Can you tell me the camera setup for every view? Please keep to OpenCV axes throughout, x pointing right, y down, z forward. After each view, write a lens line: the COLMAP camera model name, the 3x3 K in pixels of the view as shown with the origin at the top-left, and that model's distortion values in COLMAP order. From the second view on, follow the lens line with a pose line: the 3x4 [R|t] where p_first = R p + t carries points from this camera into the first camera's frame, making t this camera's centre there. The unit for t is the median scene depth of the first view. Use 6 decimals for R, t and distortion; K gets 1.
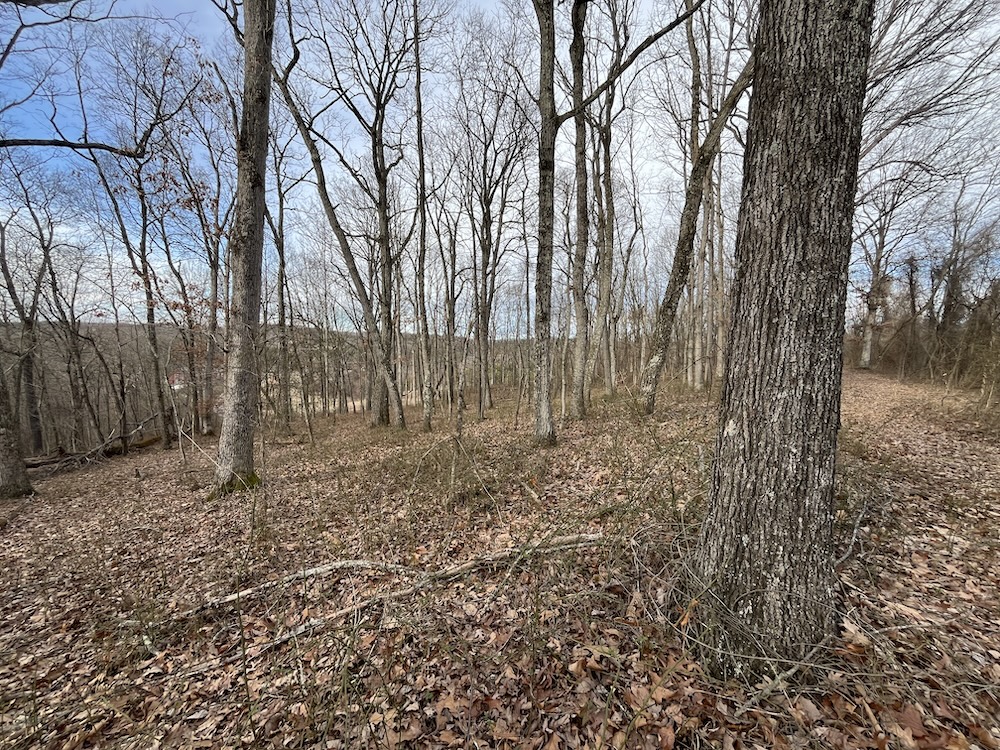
lens RADIAL K [[408.2, 0, 499.0], [0, 408.2, 375.6], [0, 0, 1]] dist [-0.003150, 0.000029]
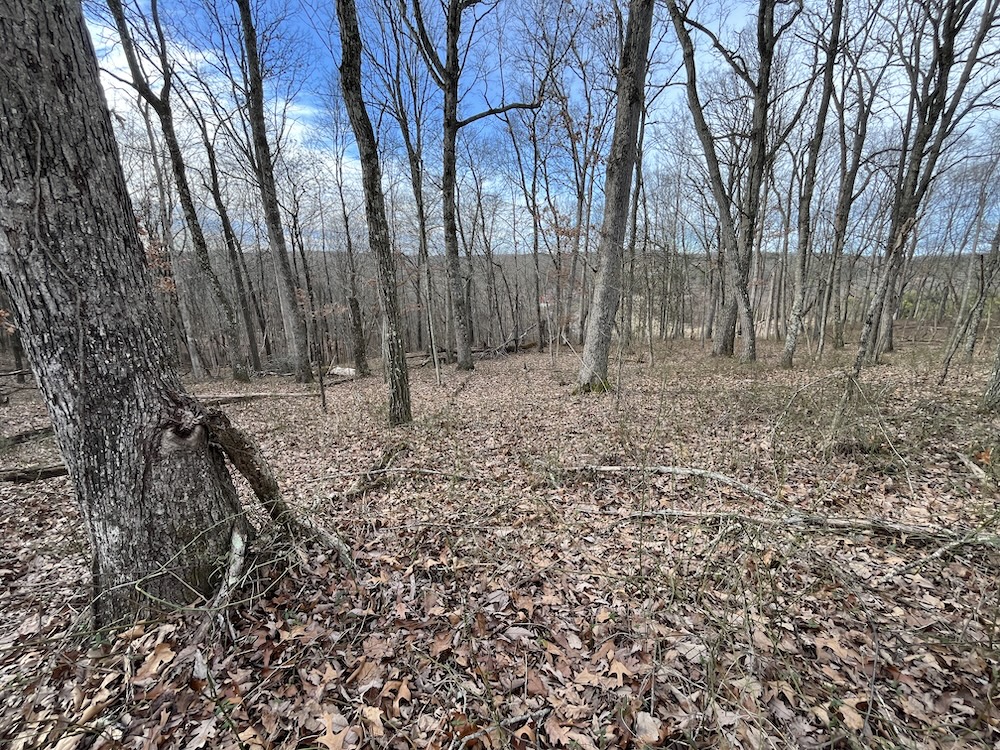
lens RADIAL K [[408.2, 0, 499.0], [0, 408.2, 375.6], [0, 0, 1]] dist [-0.003150, 0.000029]
pose [[0.707838, 0.162684, -0.687386, -0.027140], [-0.034246, 0.979877, 0.196643, 0.012364], [0.705544, -0.115651, 0.699165, -0.021303]]
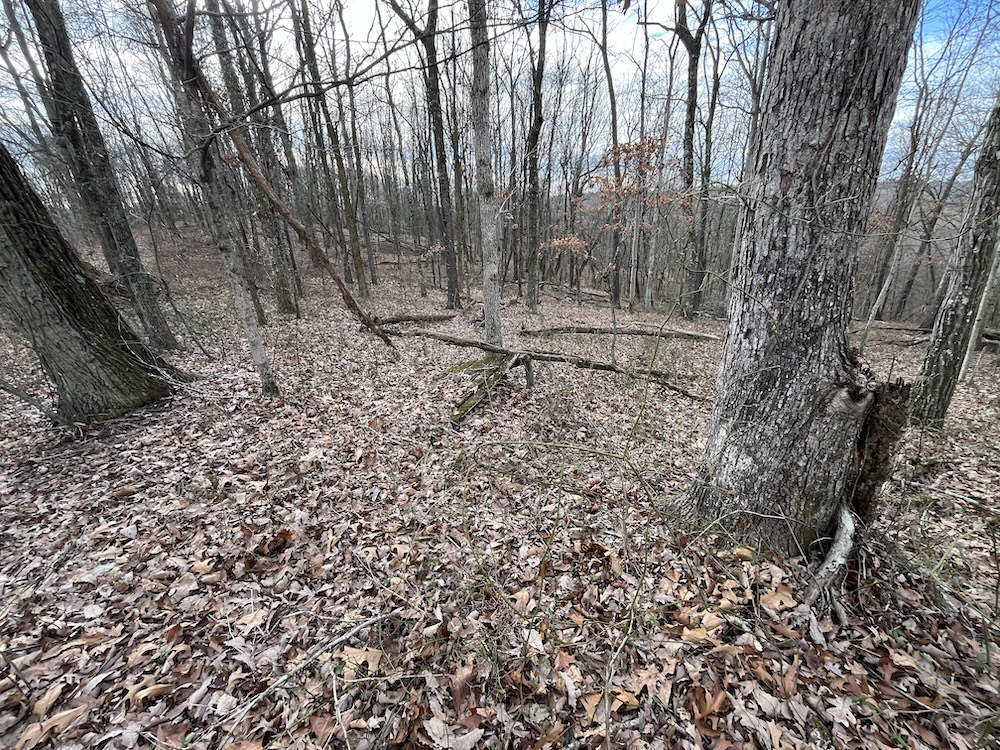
lens RADIAL K [[408.2, 0, 499.0], [0, 408.2, 375.6], [0, 0, 1]] dist [-0.003150, 0.000029]
pose [[-0.175628, 0.356994, -0.917447, -0.078849], [-0.049193, 0.927586, 0.370356, 0.015848], [0.983227, 0.110177, -0.145349, -0.133623]]
